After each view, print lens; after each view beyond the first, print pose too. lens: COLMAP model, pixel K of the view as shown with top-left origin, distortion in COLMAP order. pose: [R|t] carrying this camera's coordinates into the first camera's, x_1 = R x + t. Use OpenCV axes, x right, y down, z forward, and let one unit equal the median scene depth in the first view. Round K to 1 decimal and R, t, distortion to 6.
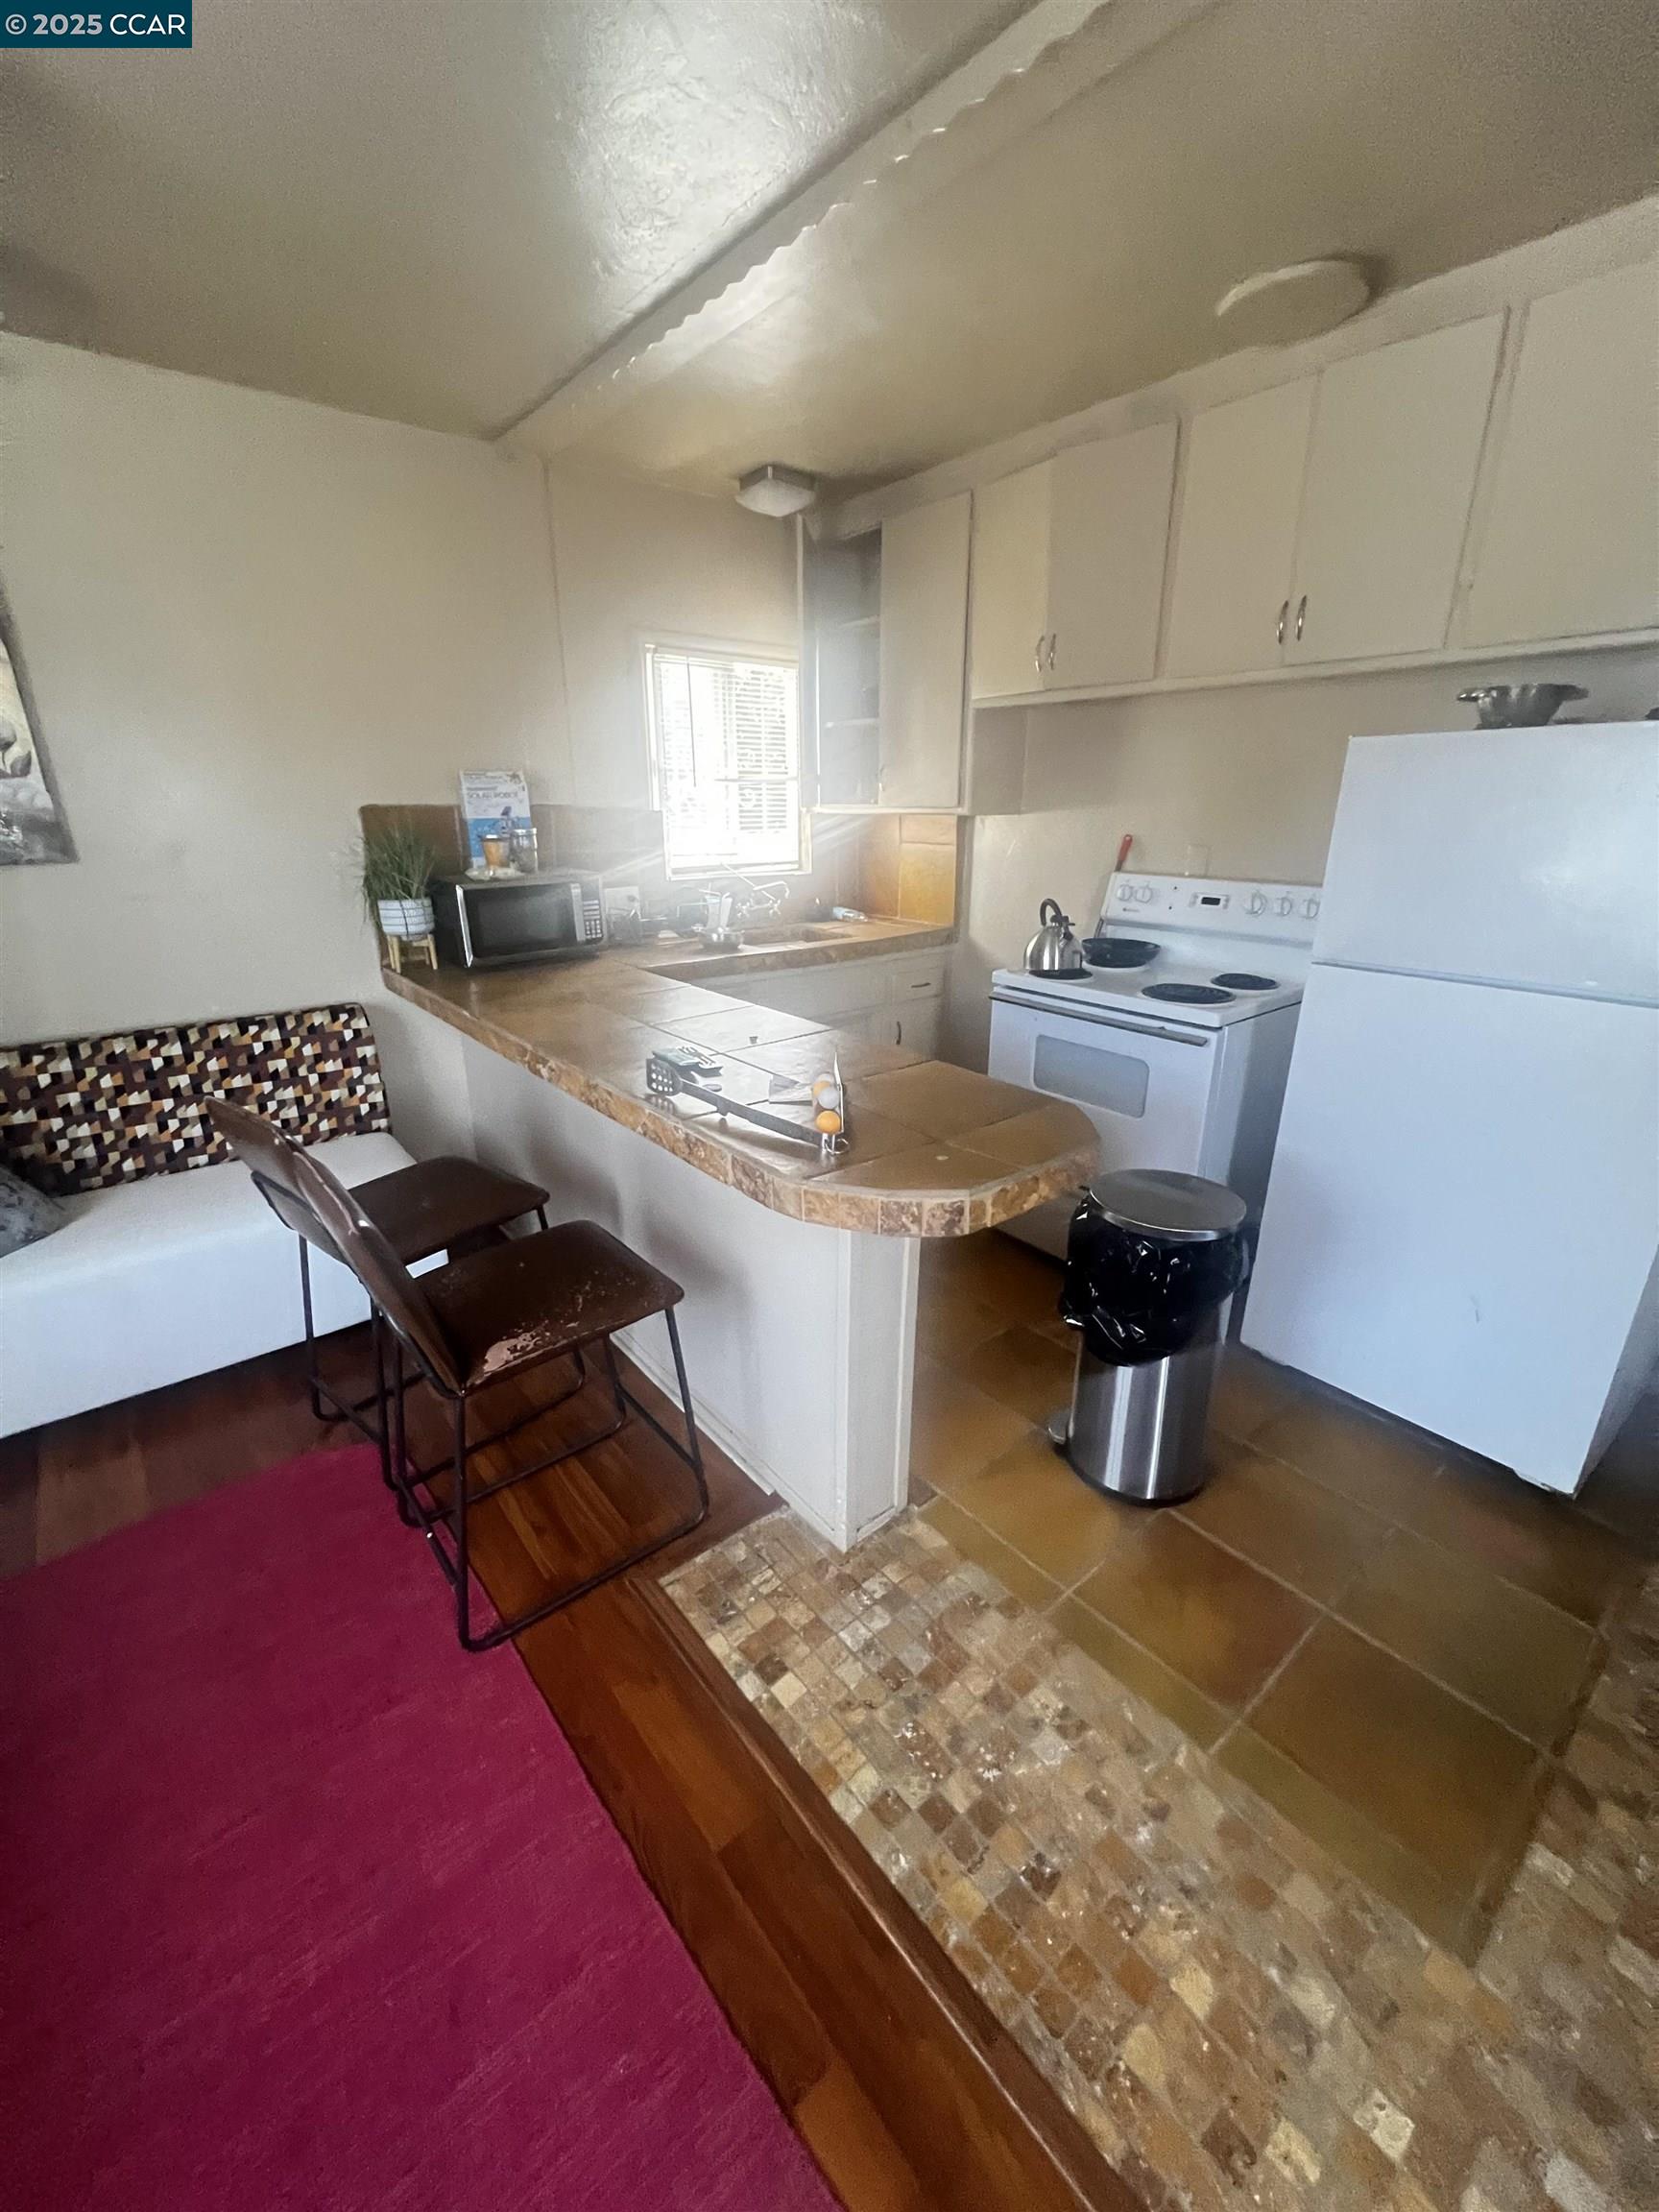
lens RADIAL K [[889.8, 0, 831.1], [0, 889.8, 1104.6], [0, 0, 1]] dist [0.001967, -0.000336]
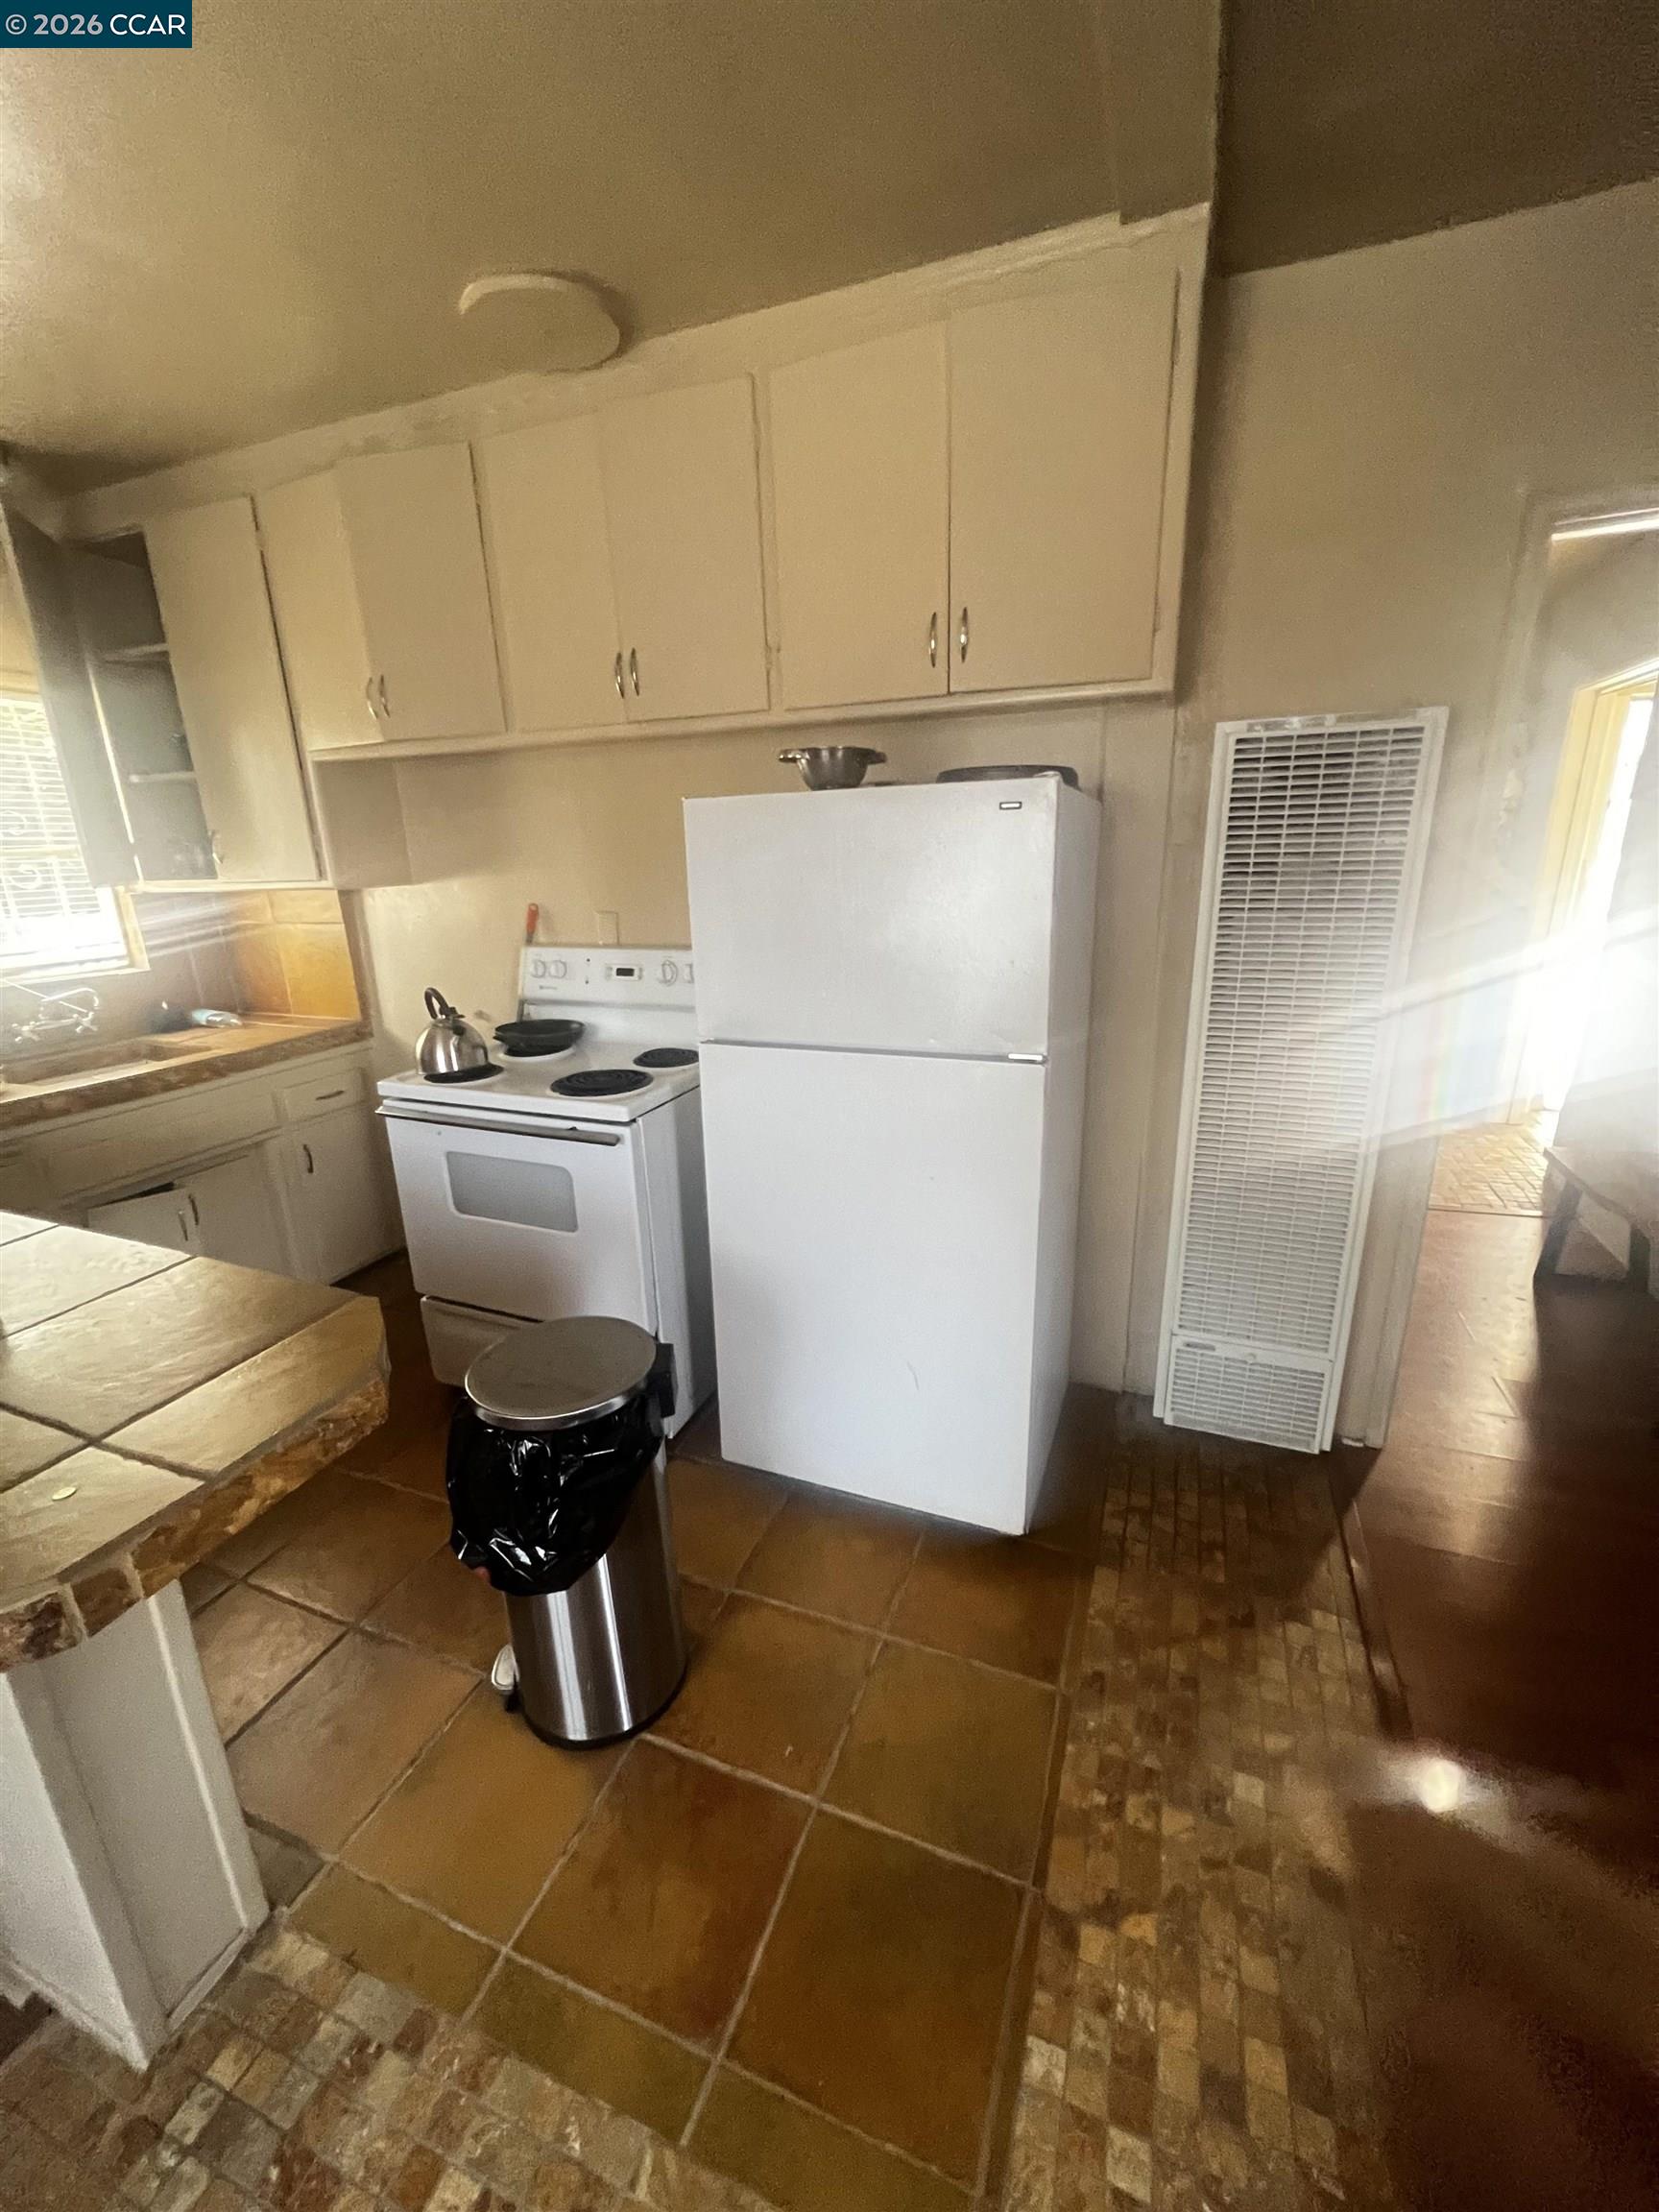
lens RADIAL K [[889.8, 0, 825.0], [0, 889.8, 1106.0], [0, 0, 1]] dist [0.001967, -0.000336]
pose [[0.875044, -0.157565, 0.457680, 0.188642], [0.182002, 0.983253, -0.009469, -0.053591], [-0.448523, 0.091584, 0.889067, 0.120191]]
